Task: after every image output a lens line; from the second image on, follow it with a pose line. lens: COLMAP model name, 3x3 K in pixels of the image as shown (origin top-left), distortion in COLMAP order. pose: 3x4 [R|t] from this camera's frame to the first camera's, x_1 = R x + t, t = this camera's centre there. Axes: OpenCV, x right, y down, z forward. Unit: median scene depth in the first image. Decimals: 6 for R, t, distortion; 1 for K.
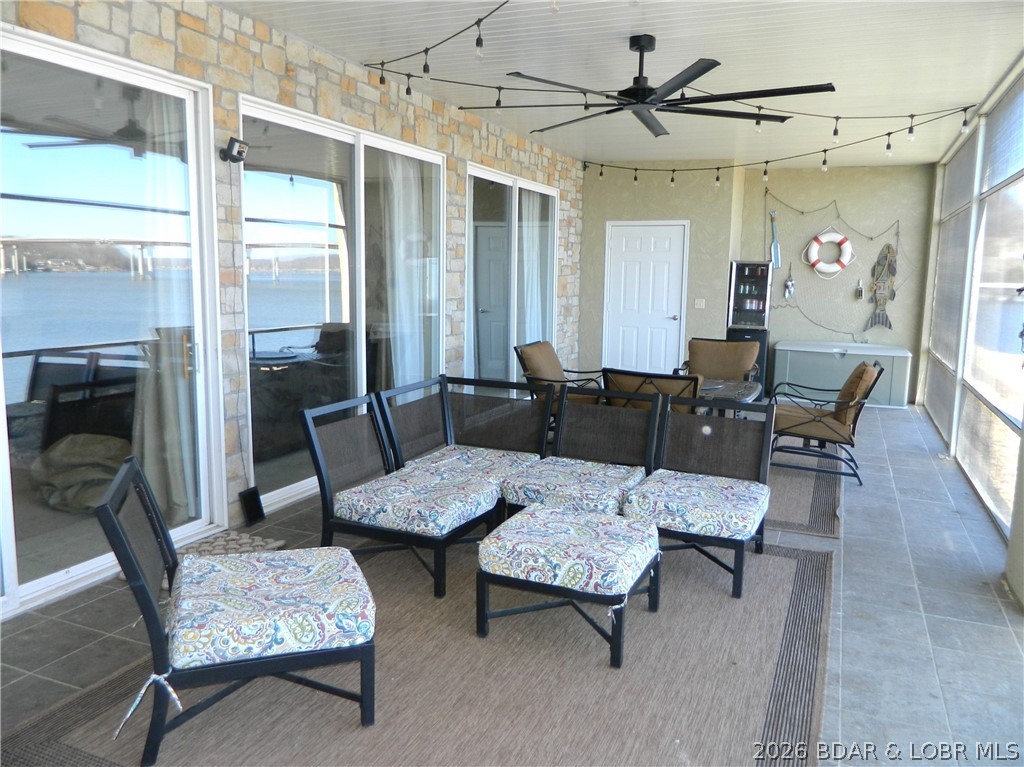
lens RADIAL K [[794.4, 0, 512.0], [0, 794.4, 383.5], [0, 0, 1]] dist [0.000875, -0.007255]
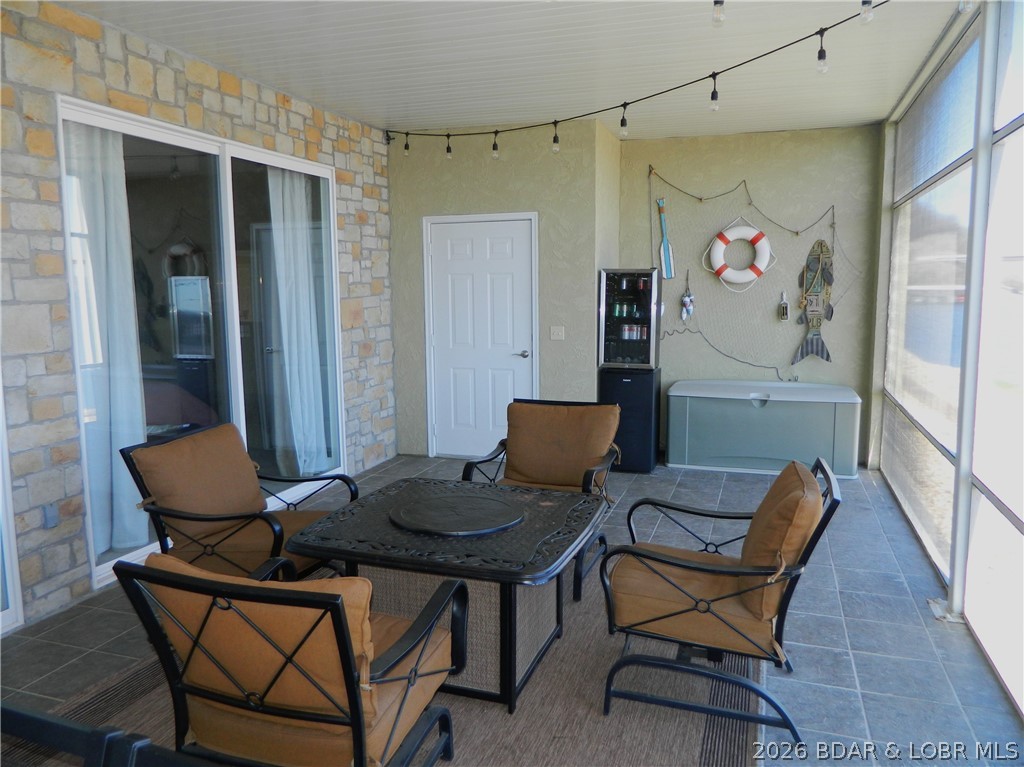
lens RADIAL K [[794.4, 0, 512.0], [0, 794.4, 383.5], [0, 0, 1]] dist [0.000875, -0.007255]
pose [[0.996497, -0.034993, 0.075960, 0.144500], [0.036324, 0.999209, -0.016210, -0.047728], [-0.075332, 0.018912, 0.996979, 0.323376]]
